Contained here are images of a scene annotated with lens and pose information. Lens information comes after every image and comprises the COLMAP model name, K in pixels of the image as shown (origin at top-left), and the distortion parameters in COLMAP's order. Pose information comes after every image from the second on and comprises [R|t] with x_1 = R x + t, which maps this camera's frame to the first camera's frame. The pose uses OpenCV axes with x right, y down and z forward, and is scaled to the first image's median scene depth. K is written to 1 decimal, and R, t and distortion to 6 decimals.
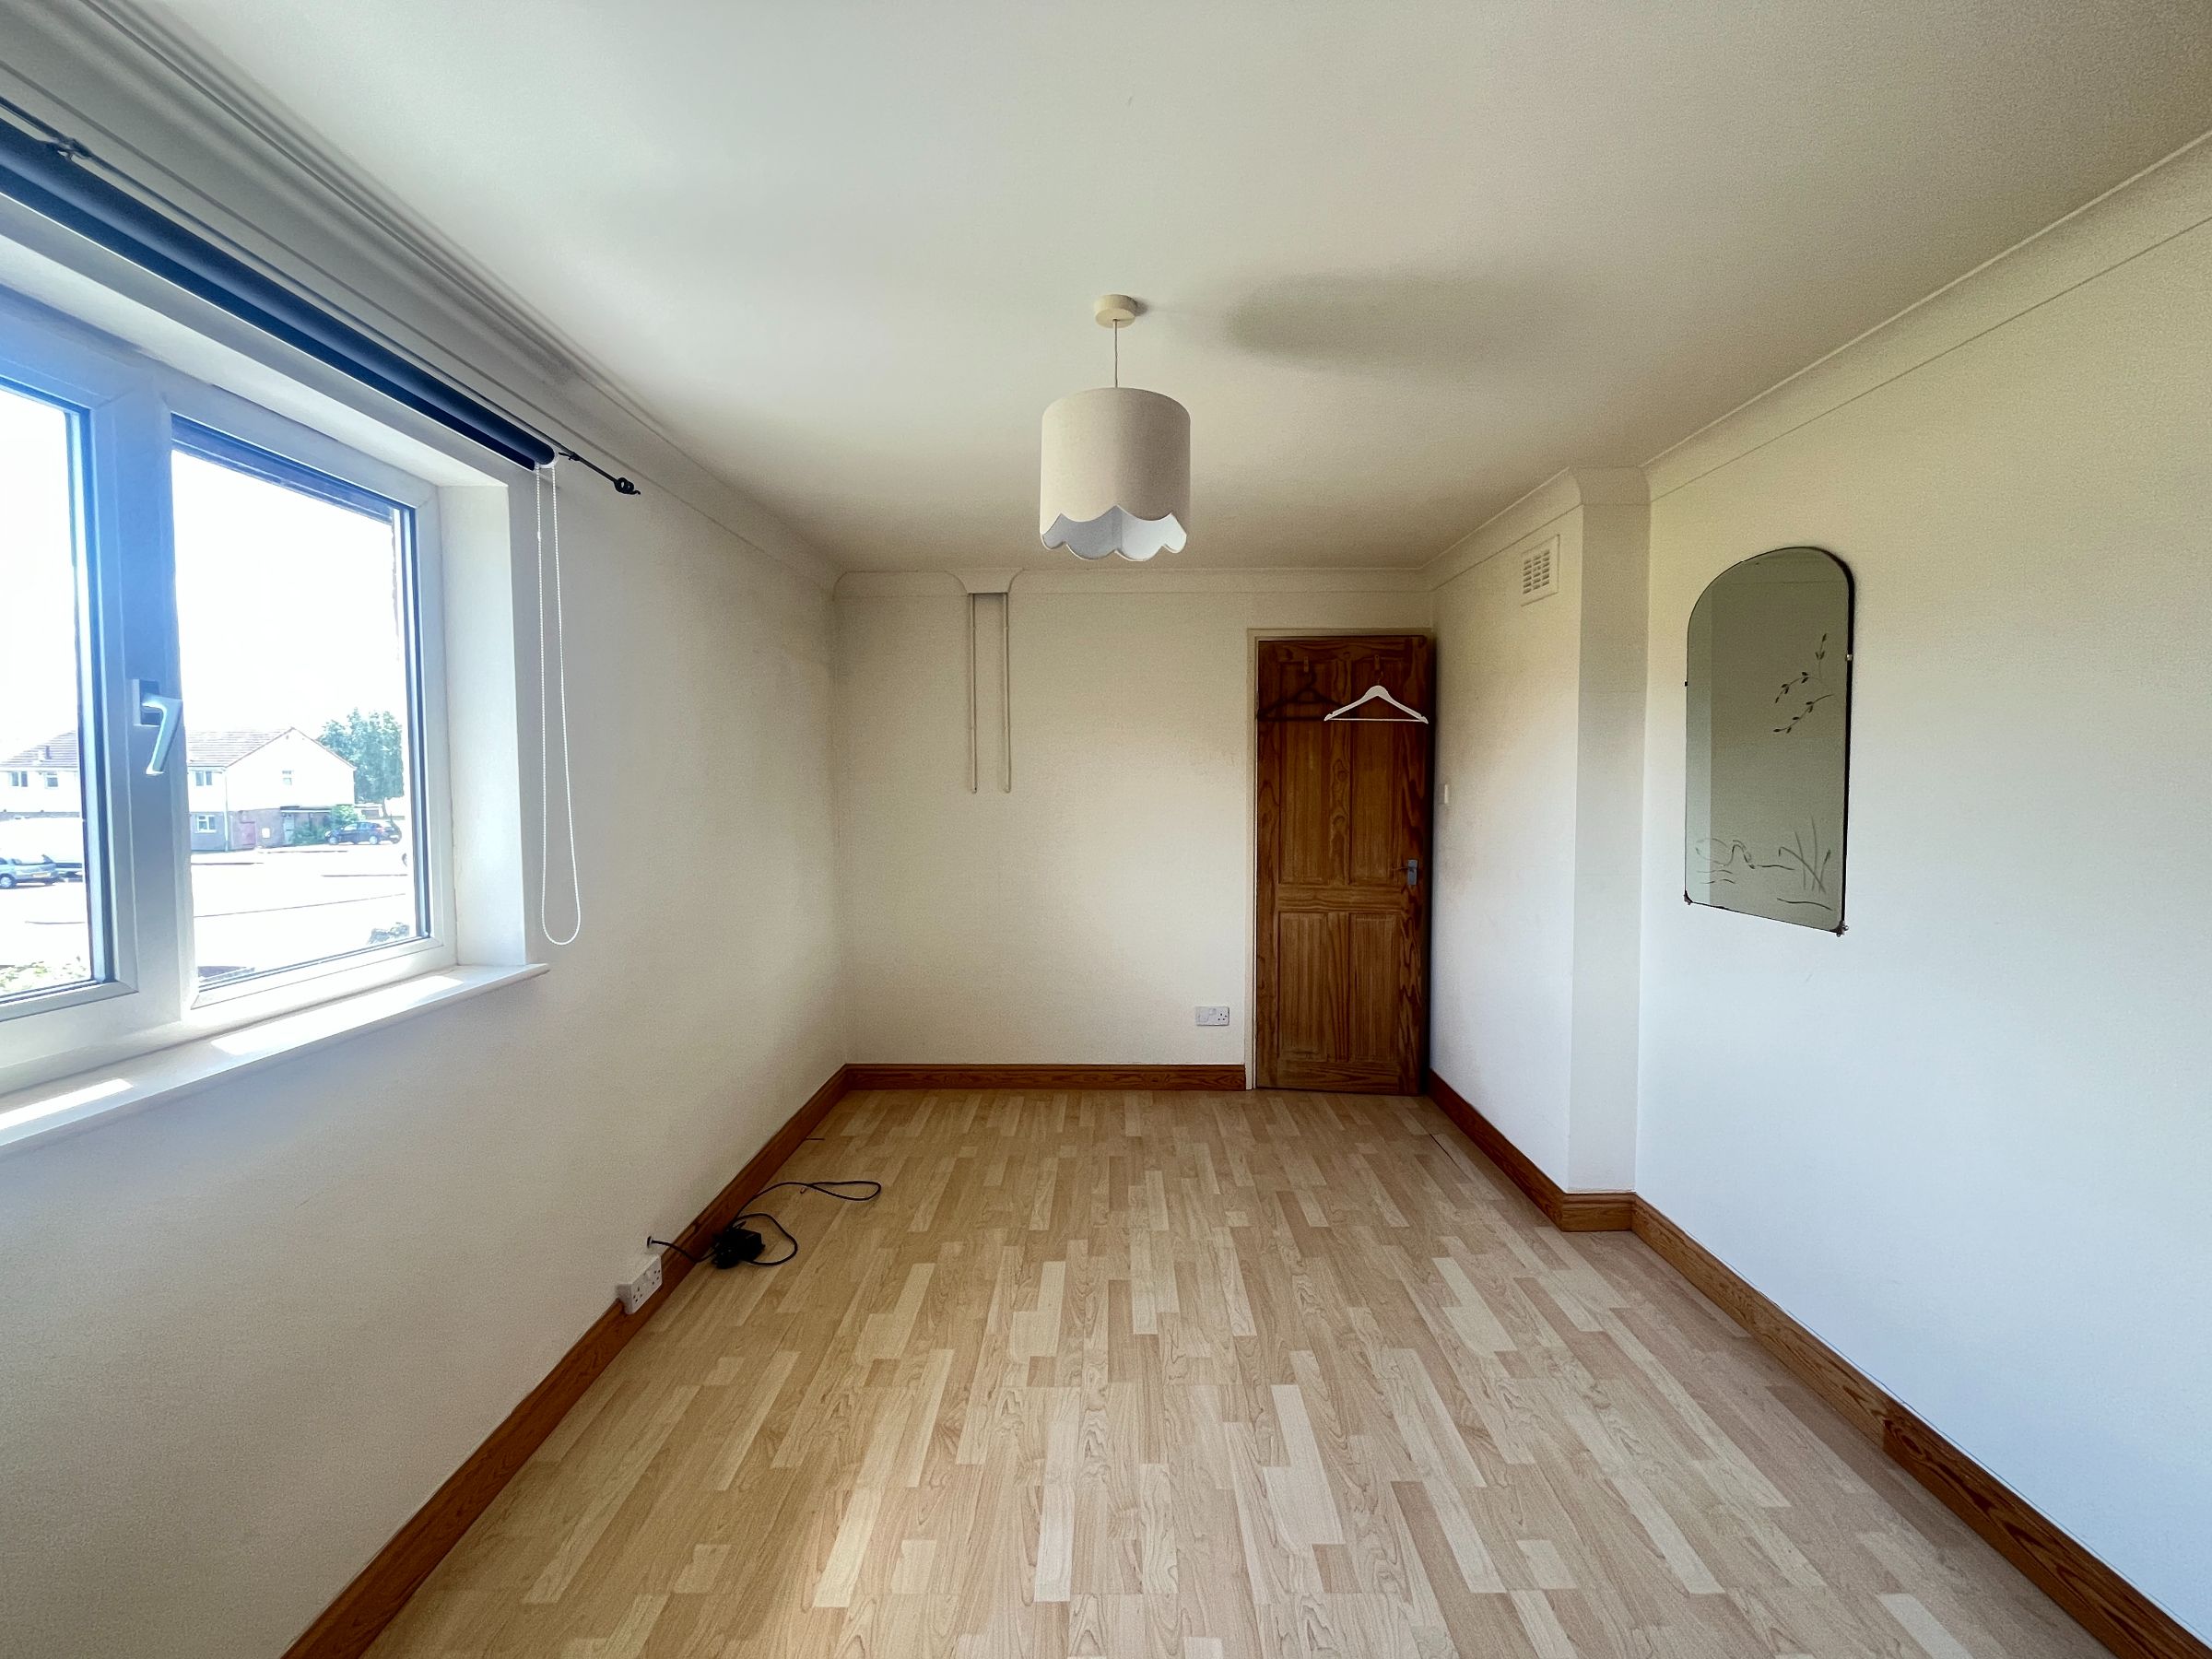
lens RADIAL K [[890.7, 0, 1104.8], [0, 890.7, 822.4], [0, 0, 1]] dist [-0.005474, 0.001052]
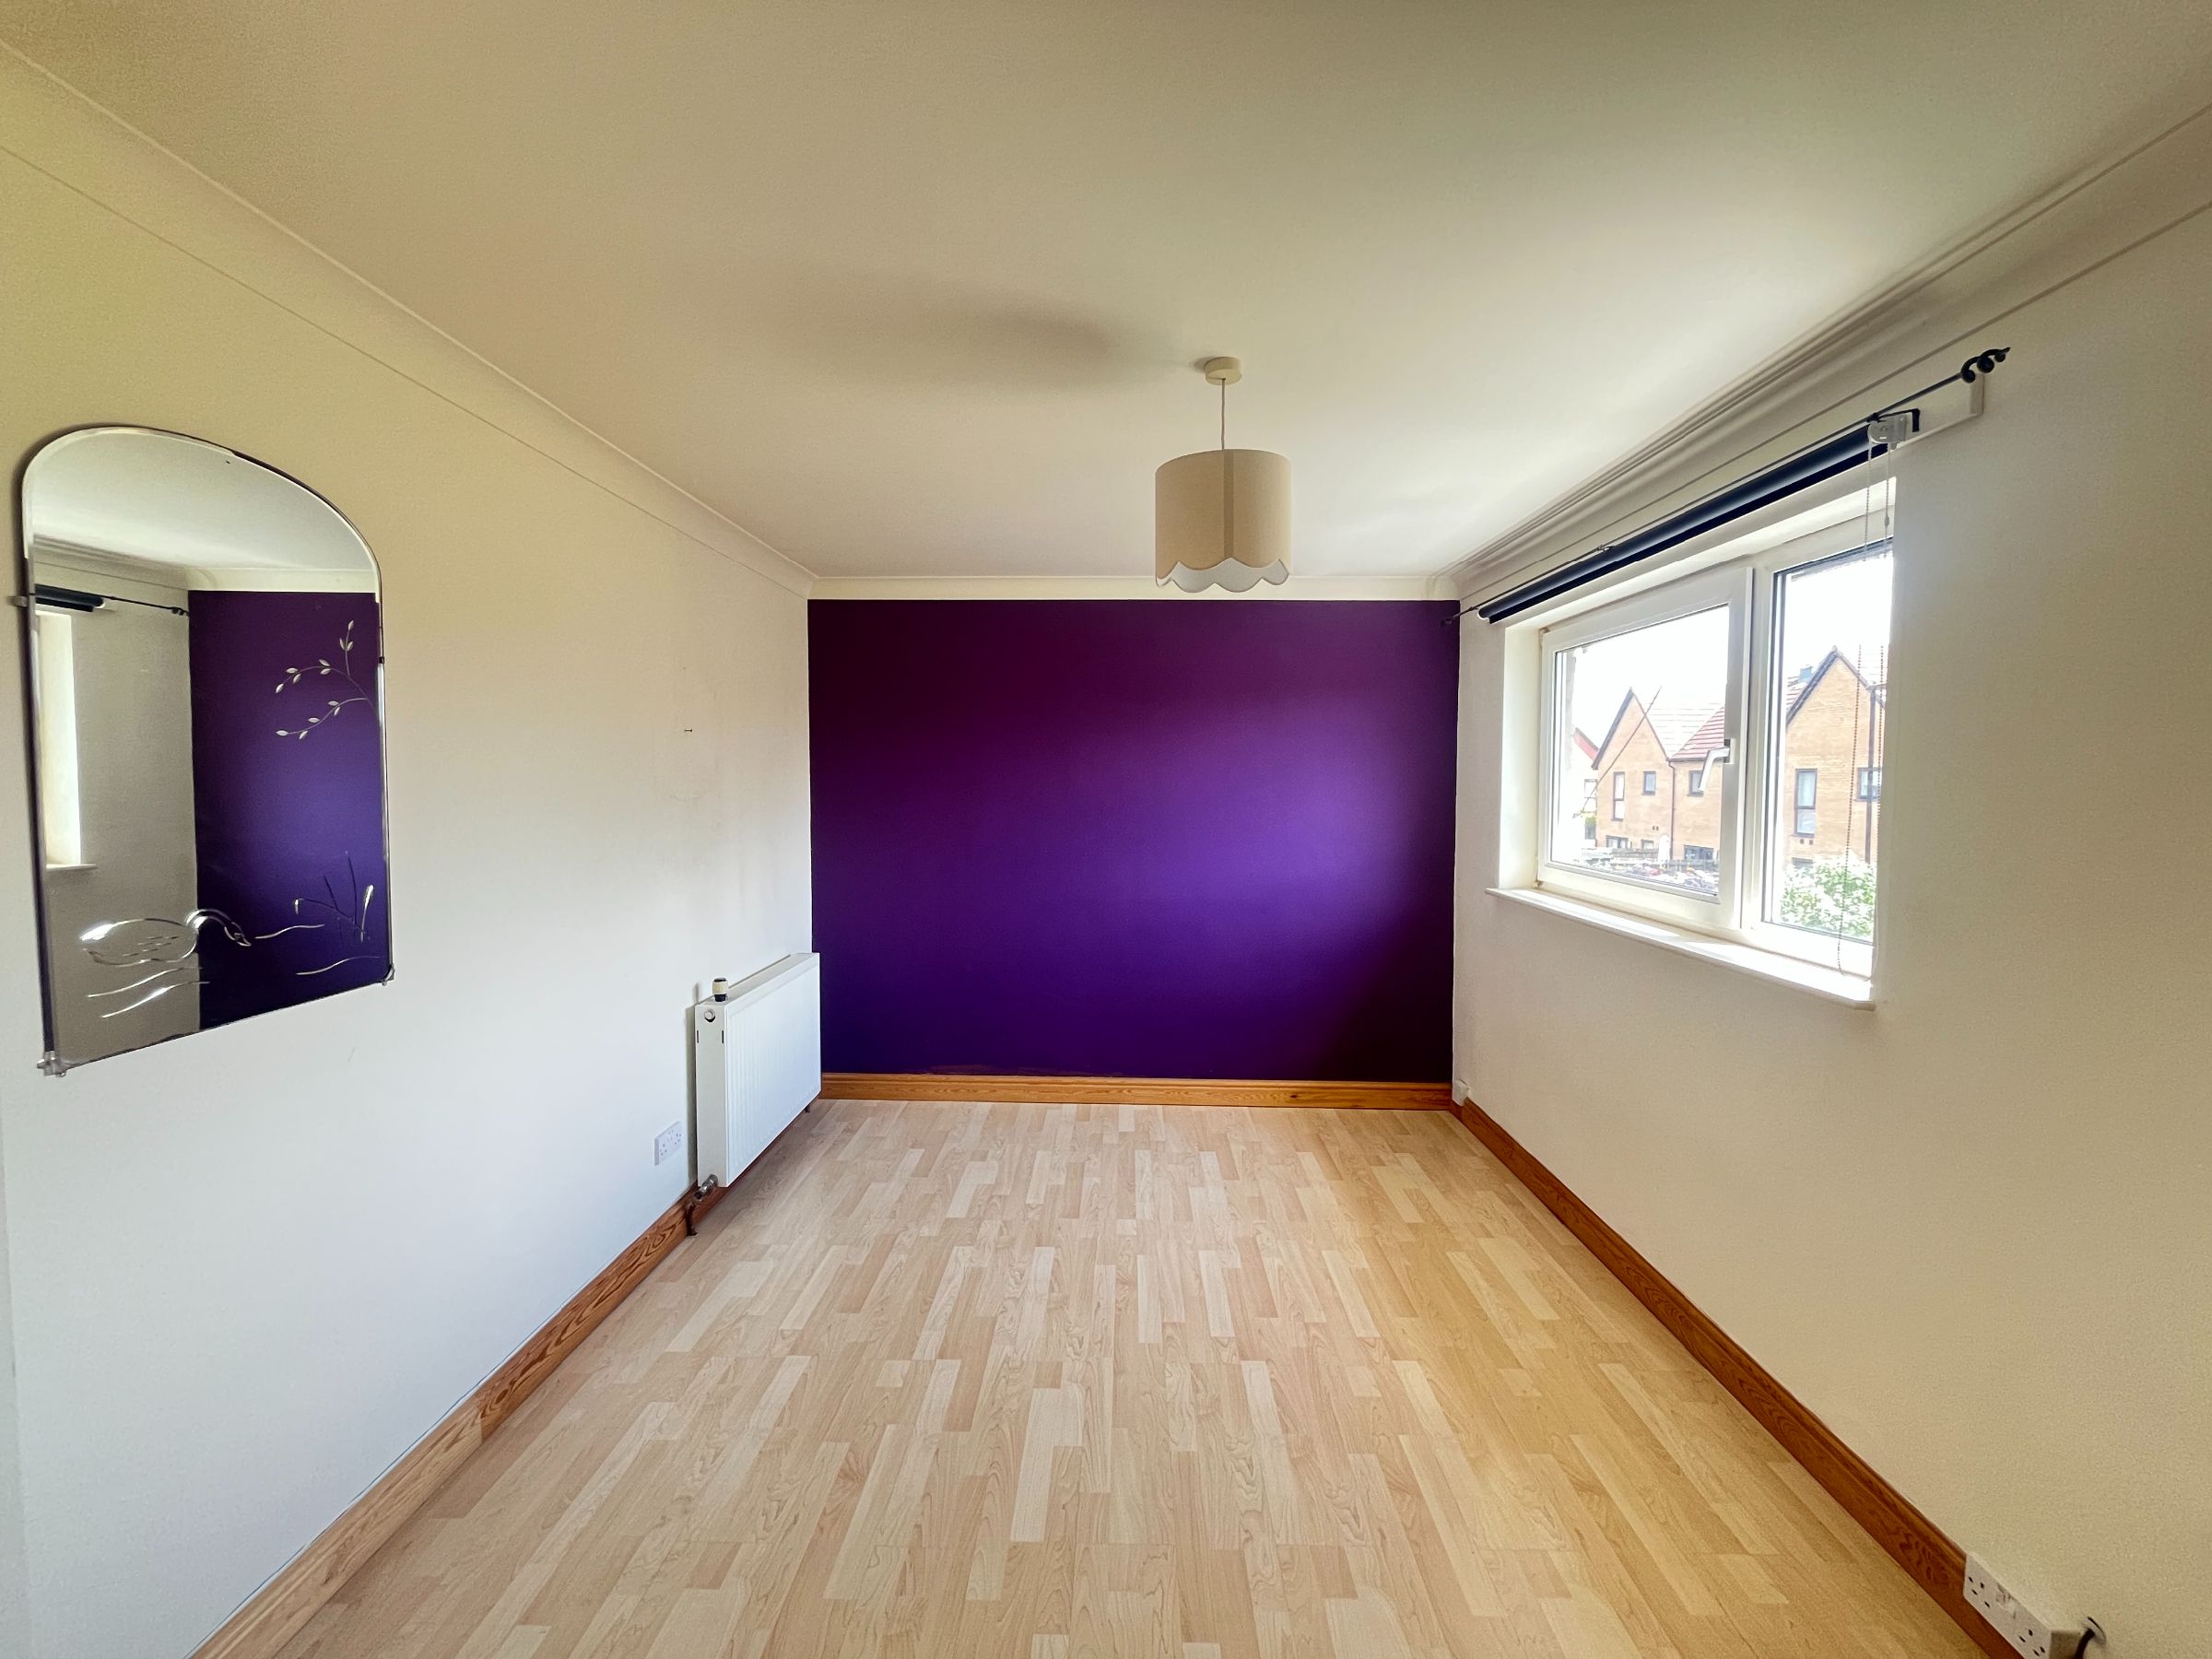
lens RADIAL K [[890.7, 0, 1104.8], [0, 890.7, 822.4], [0, 0, 1]] dist [-0.005474, 0.001052]
pose [[-0.999850, 0.000654, 0.017307, 0.129057], [0.002356, 0.995137, 0.098474, -0.116735], [-0.017159, 0.098500, -0.994989, 1.952783]]
